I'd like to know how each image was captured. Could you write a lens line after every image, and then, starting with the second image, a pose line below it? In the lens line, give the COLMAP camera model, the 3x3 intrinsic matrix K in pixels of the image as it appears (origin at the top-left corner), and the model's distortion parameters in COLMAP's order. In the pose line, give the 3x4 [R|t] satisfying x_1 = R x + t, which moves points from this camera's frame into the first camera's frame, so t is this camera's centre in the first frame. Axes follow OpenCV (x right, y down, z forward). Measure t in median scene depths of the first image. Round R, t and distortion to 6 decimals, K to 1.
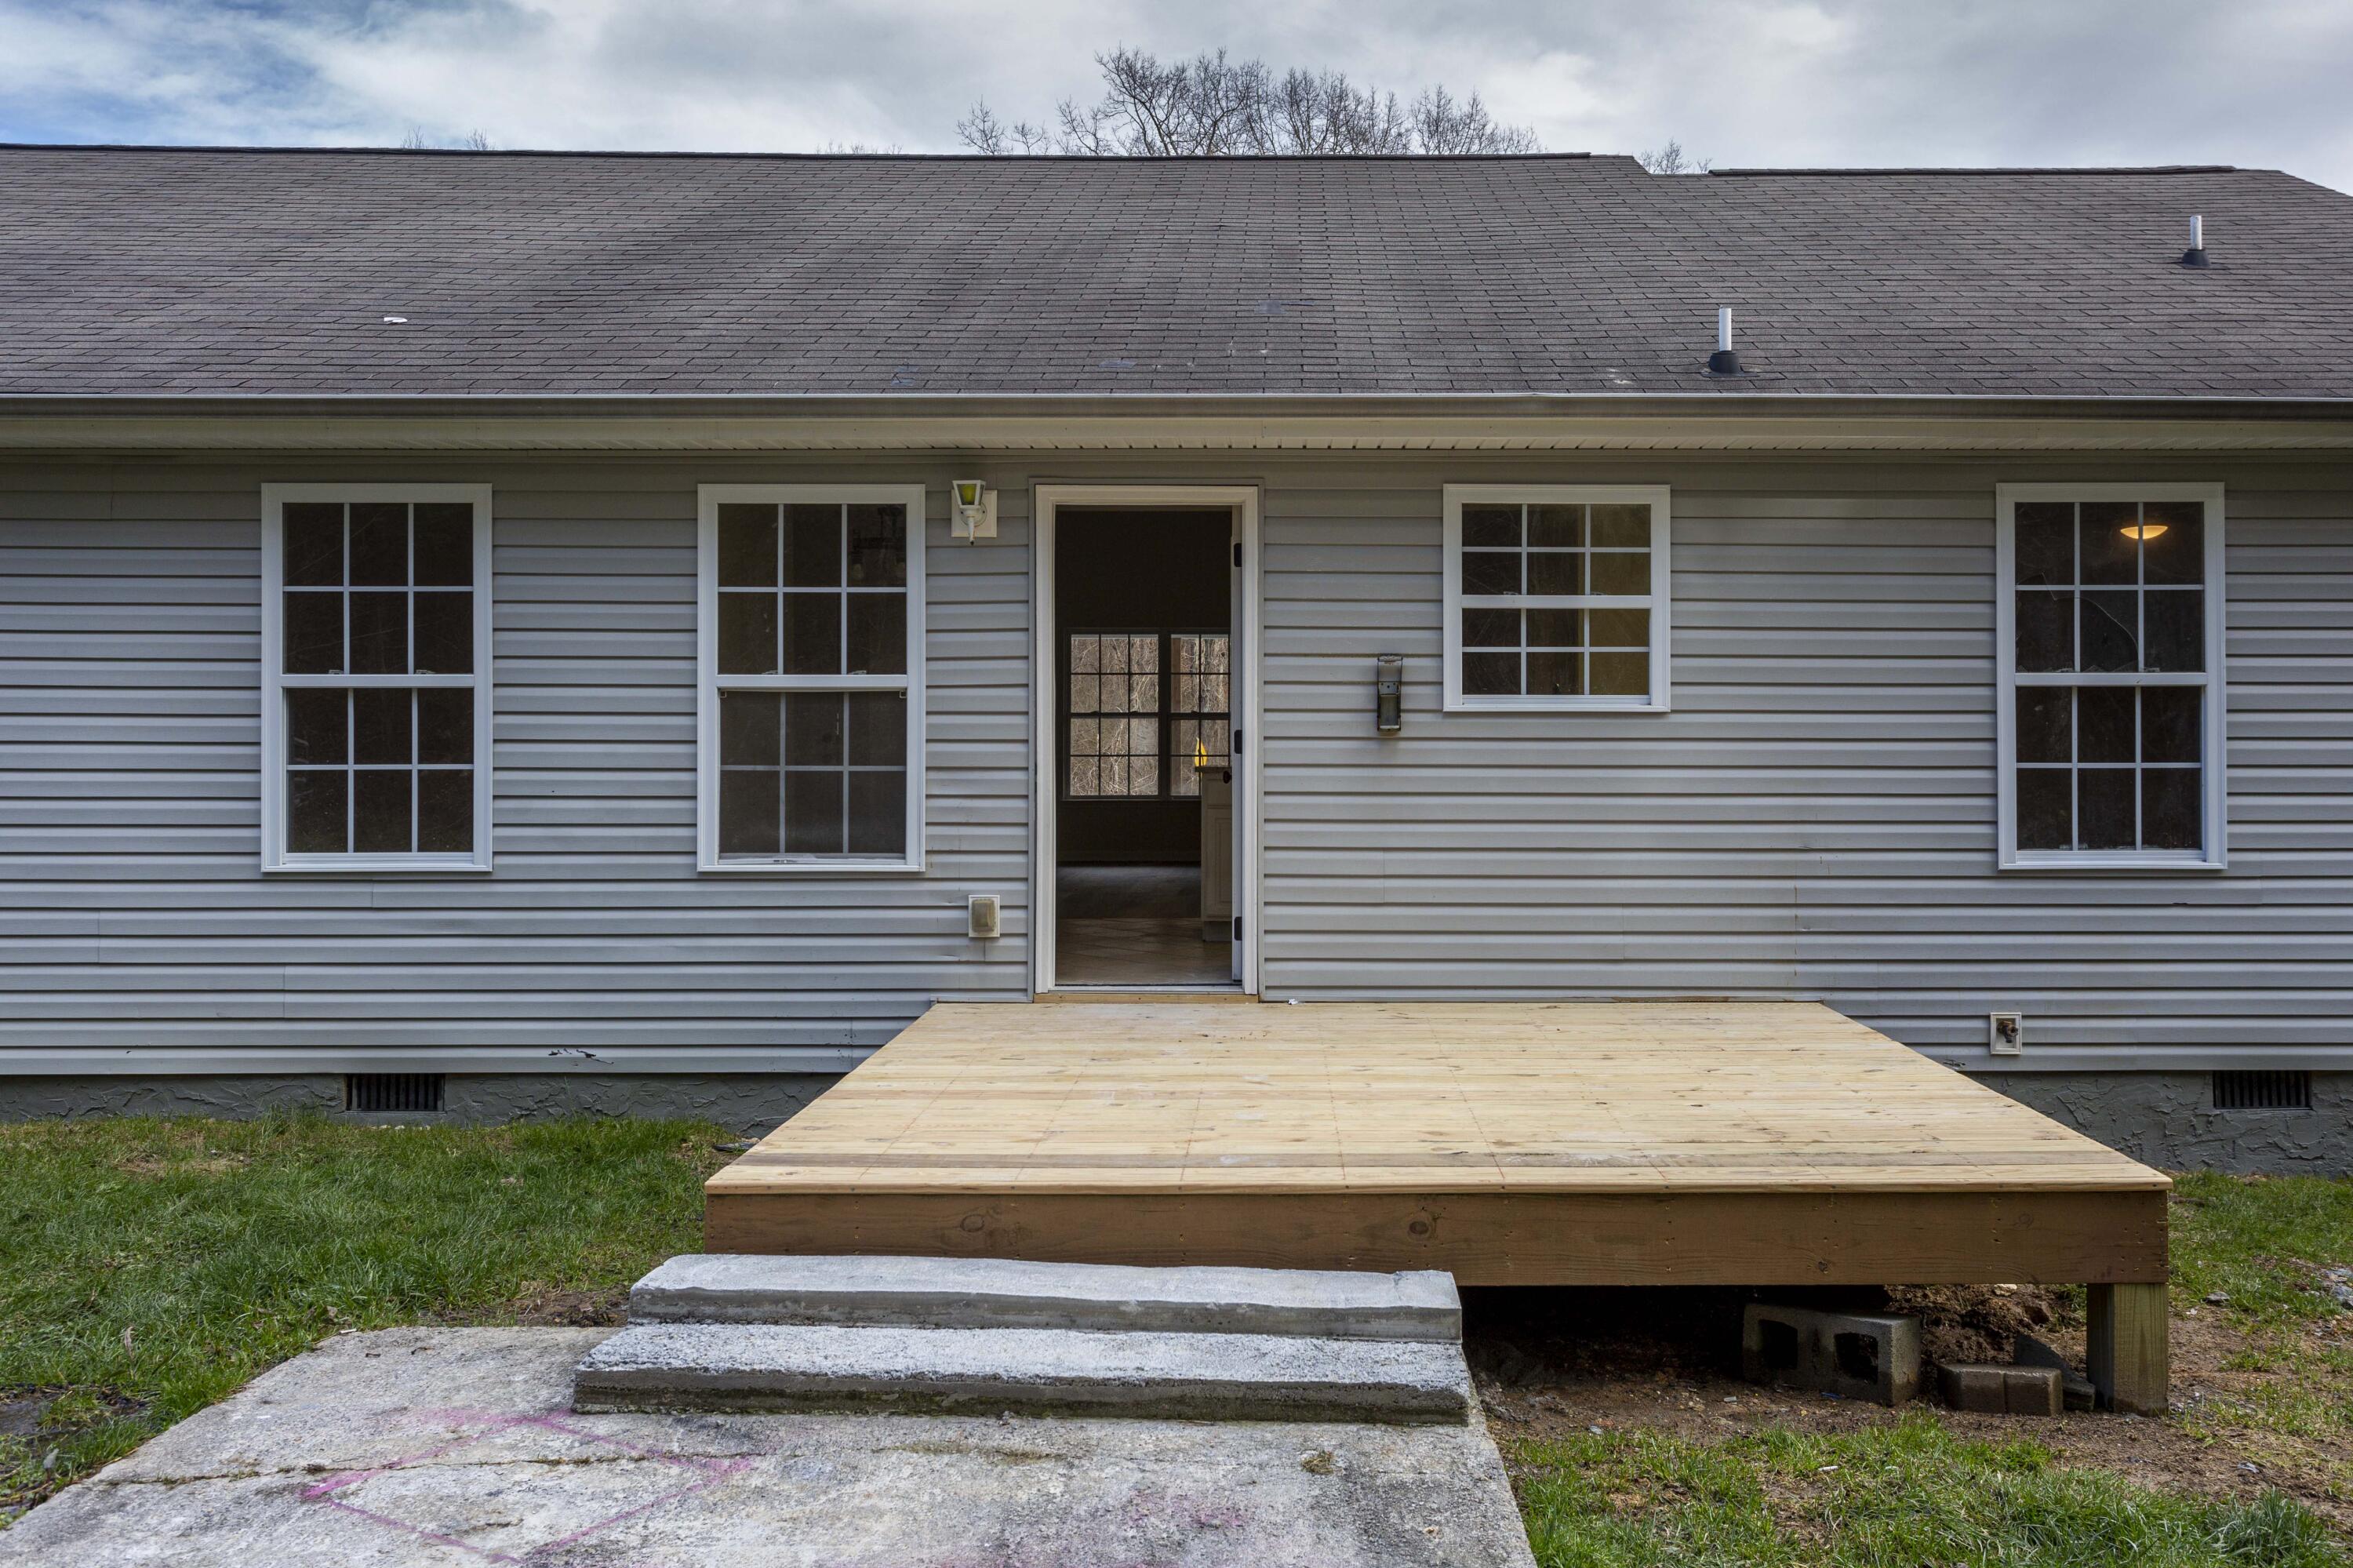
lens RADIAL K [[1897.7, 0, 1176.1], [0, 1897.7, 726.1], [0, 0, 1]] dist [0.019598, -0.012112]
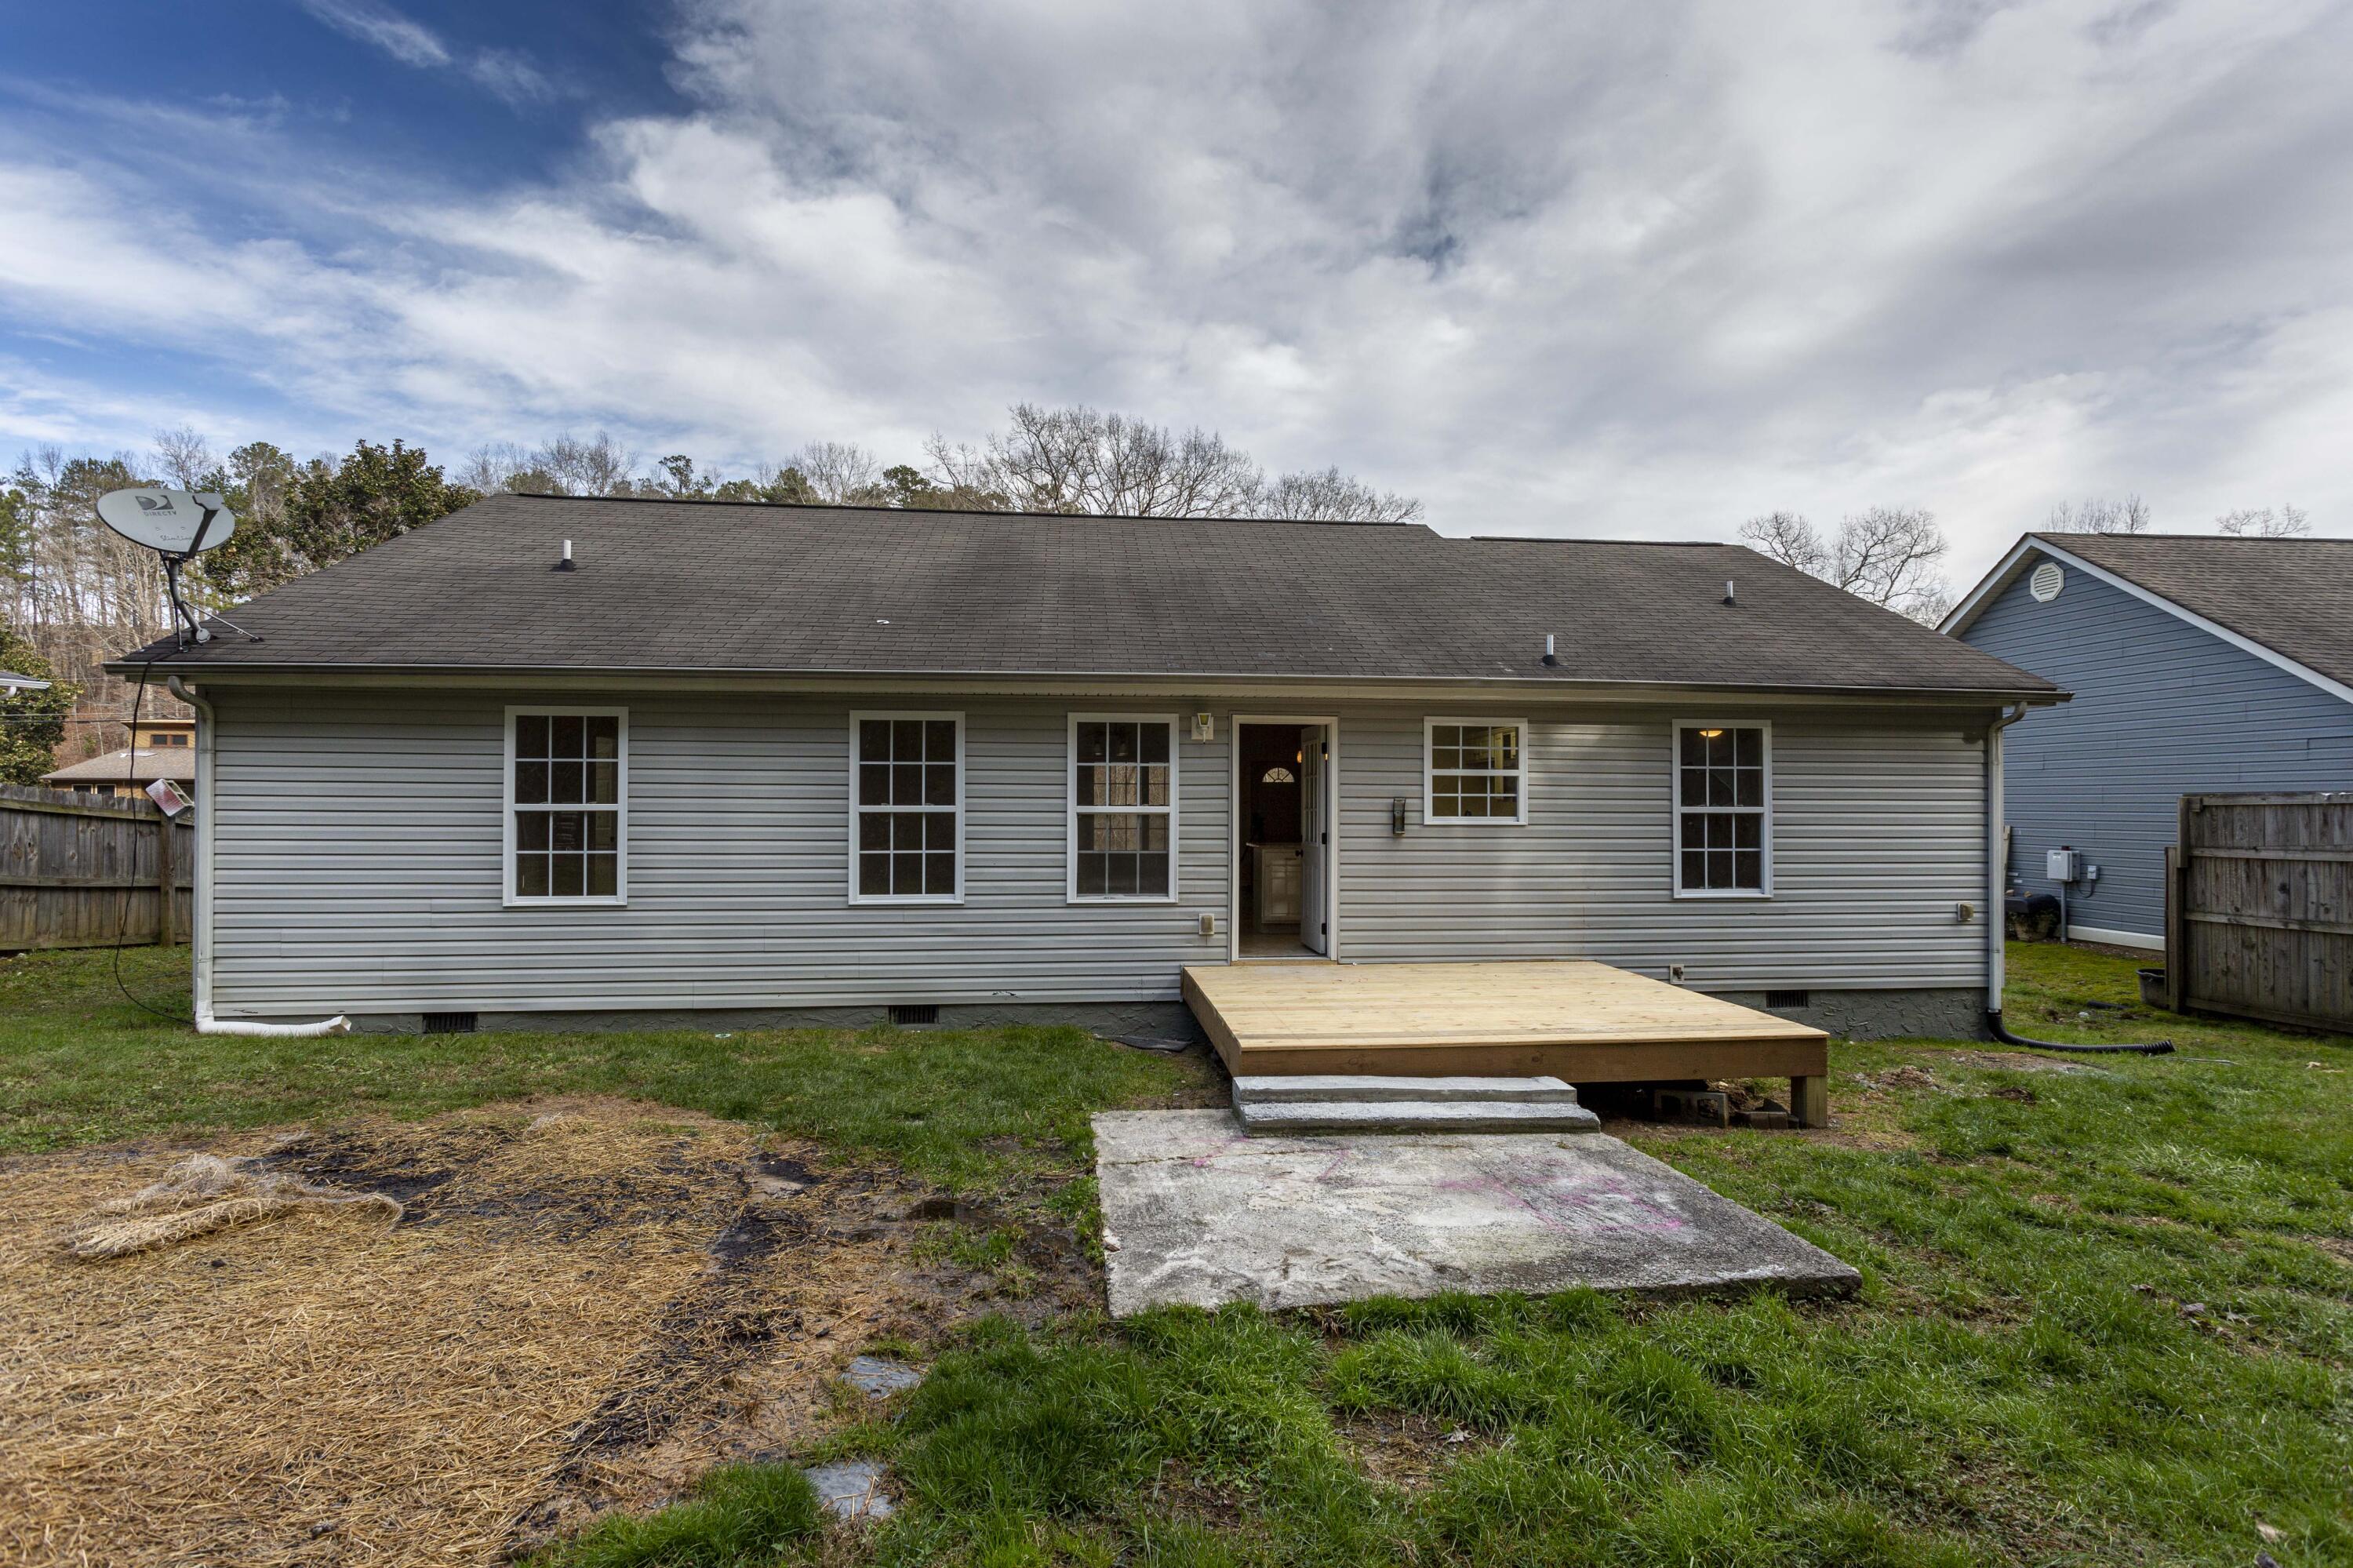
lens RADIAL K [[1099.1, 0, 1179.2], [0, 1099.1, 791.5], [0, 0, 1]] dist [0.004201, 0.001539]
pose [[0.994693, 0.003933, 0.102814, -0.253246], [-0.002923, 0.999946, -0.009970, -0.031263], [-0.102848, 0.009616, 0.994651, -0.181419]]
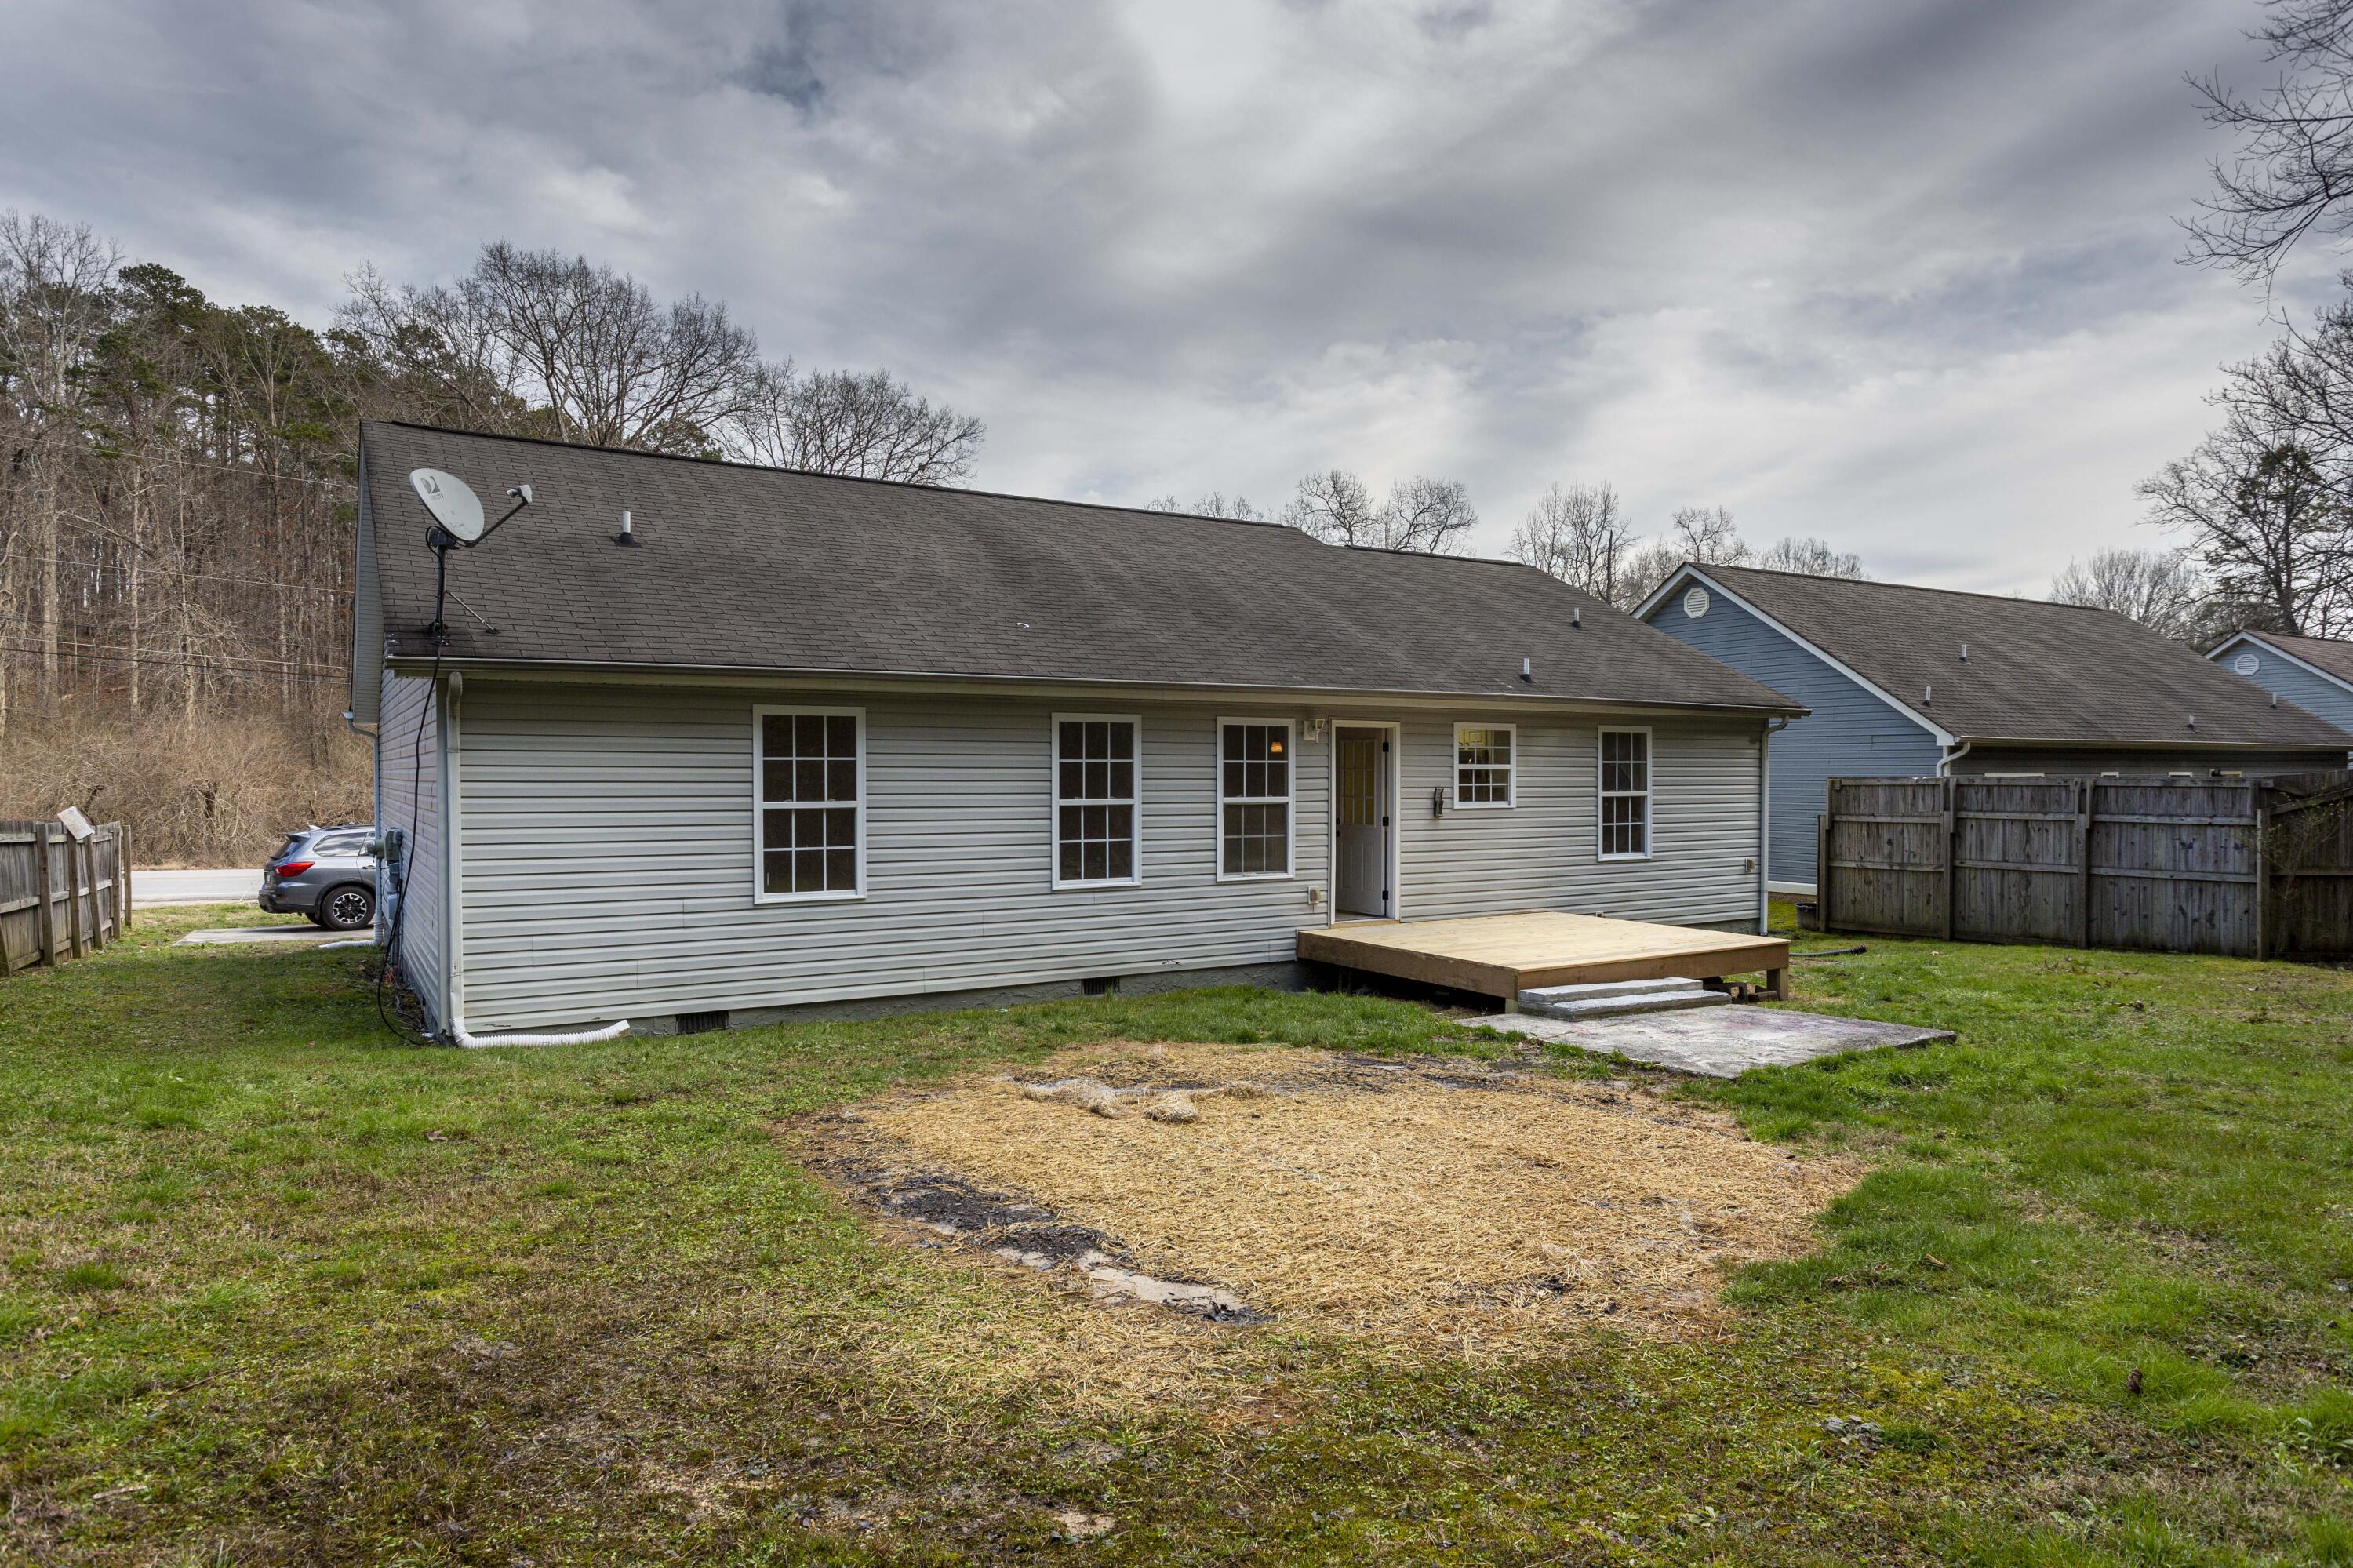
lens RADIAL K [[1407.5, 0, 1176.5], [0, 1407.5, 784.0], [0, 0, 1]] dist [-0.008099, 0.005167]
pose [[0.849728, -0.005481, 0.527192, -1.208306], [-0.001571, 0.999915, 0.012928, -0.066158], [-0.527218, -0.011813, 0.849648, -0.449188]]
